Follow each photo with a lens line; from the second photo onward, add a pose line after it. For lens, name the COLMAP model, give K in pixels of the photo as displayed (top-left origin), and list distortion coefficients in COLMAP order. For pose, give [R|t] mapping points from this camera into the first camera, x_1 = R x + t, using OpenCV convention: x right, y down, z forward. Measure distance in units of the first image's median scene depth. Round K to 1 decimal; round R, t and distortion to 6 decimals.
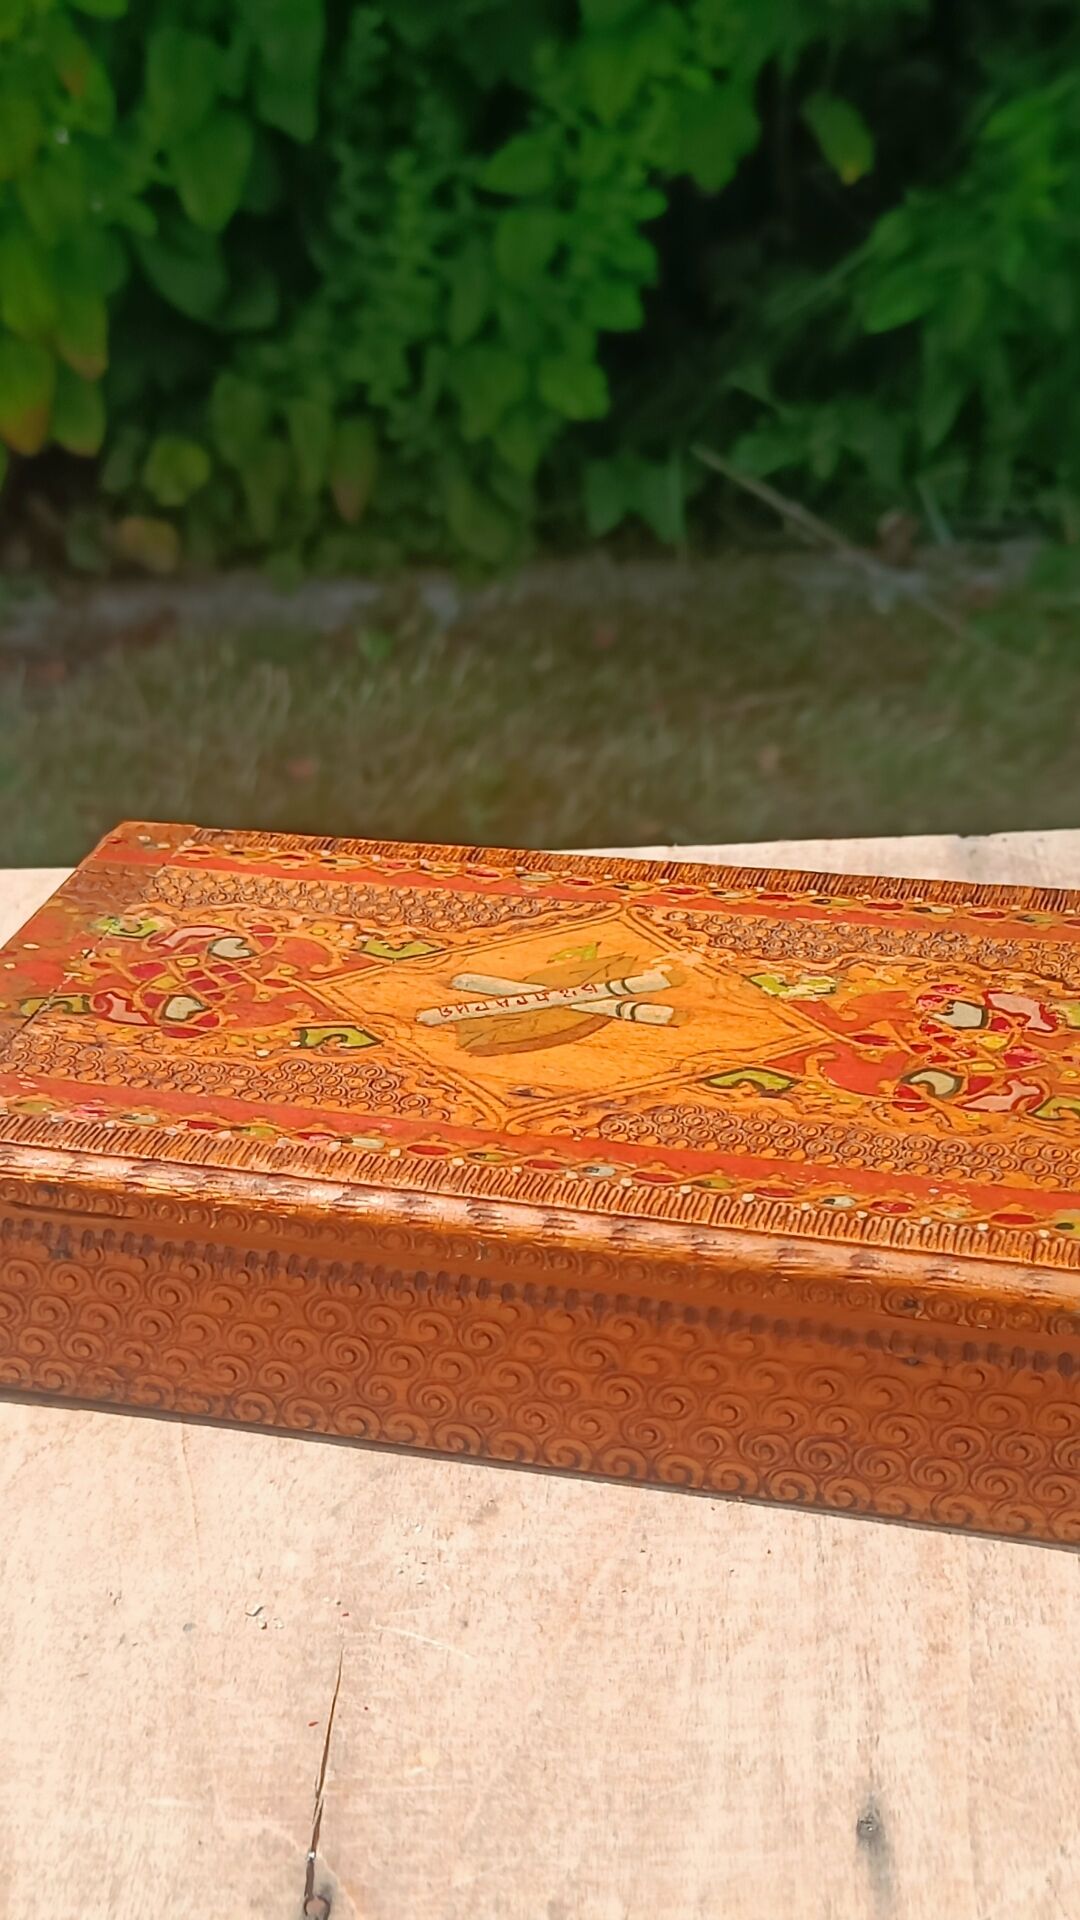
lens RADIAL K [[2800.0, 0, 540.0], [0, 2800.0, 960.0], [0, 0, 1]] dist [0.109589, -0.540326]
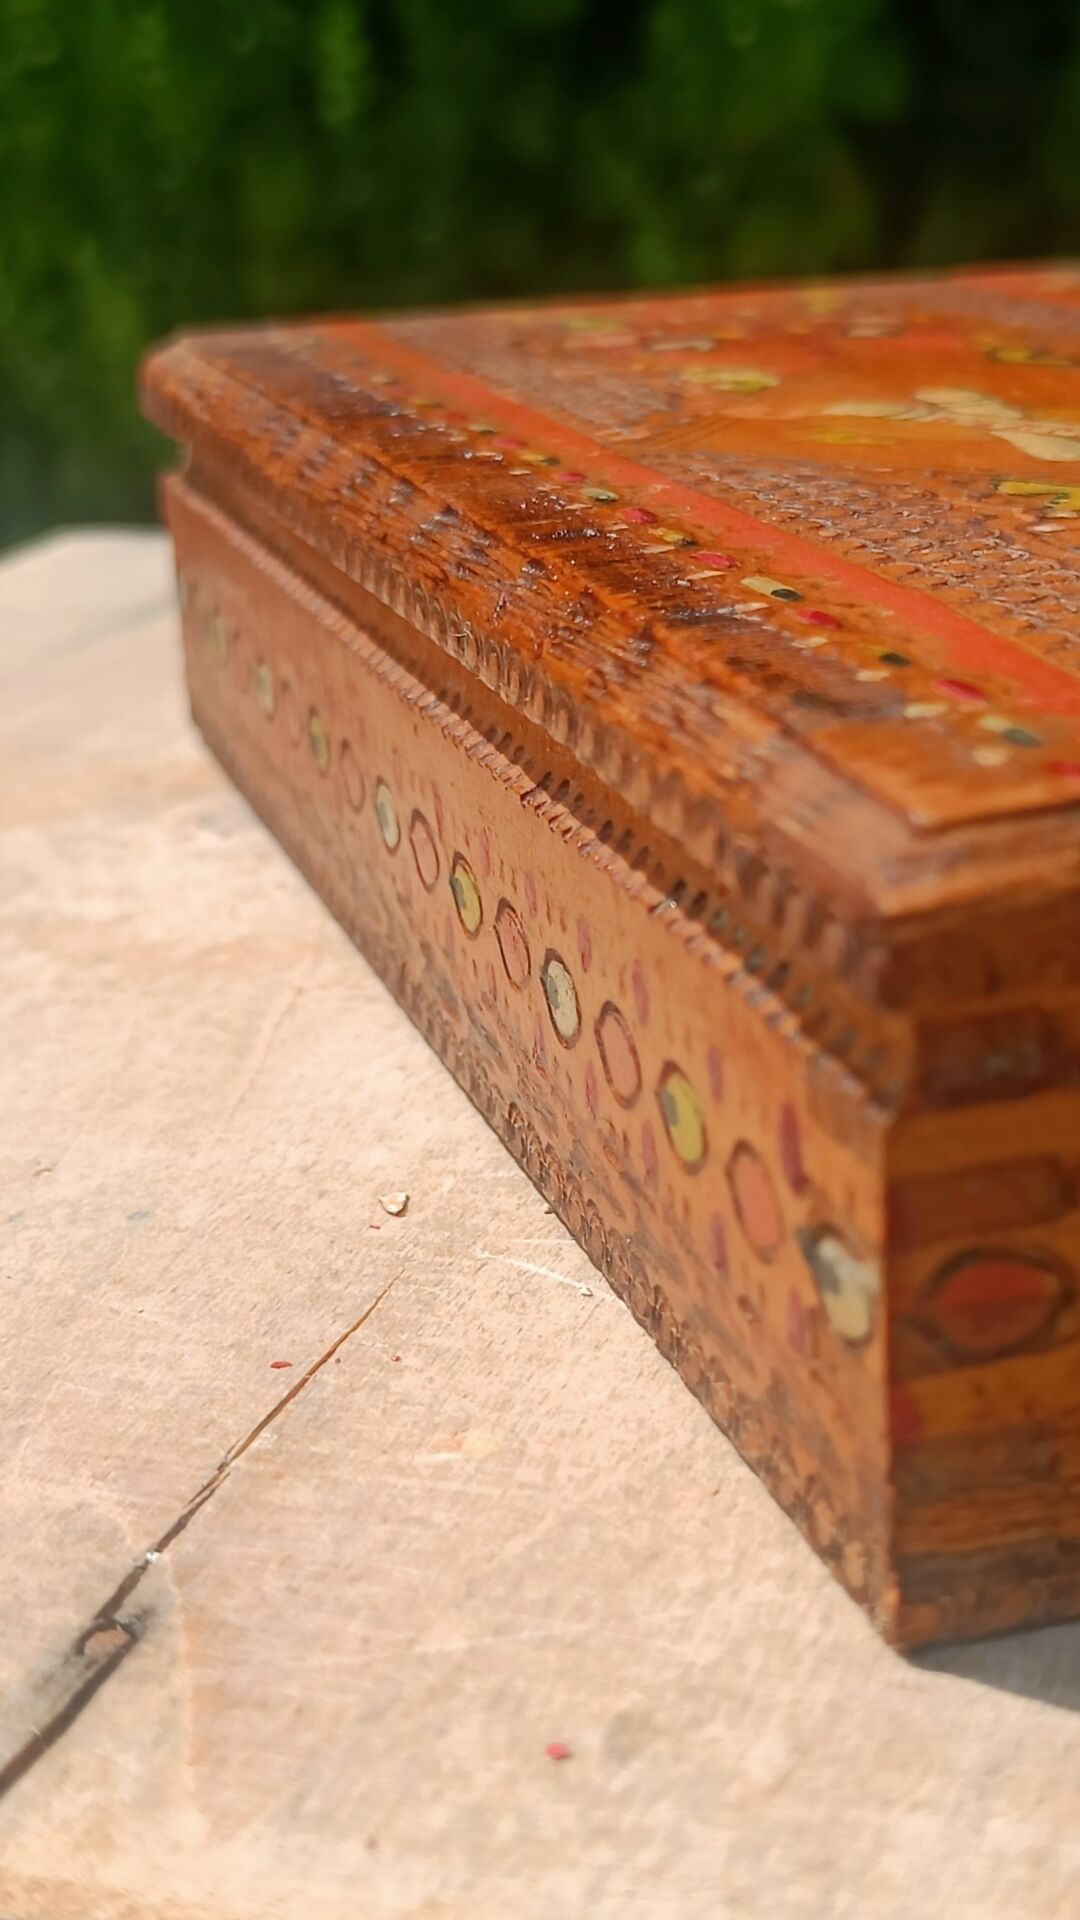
lens RADIAL K [[2800.0, 0, 540.0], [0, 2800.0, 960.0], [0, 0, 1]] dist [0.109589, -0.540326]
pose [[0.955682, 0.094690, -0.278758, 0.090934], [-0.136545, 0.981427, -0.134748, 0.268126], [0.260822, 0.166839, 0.950861, 0.556941]]
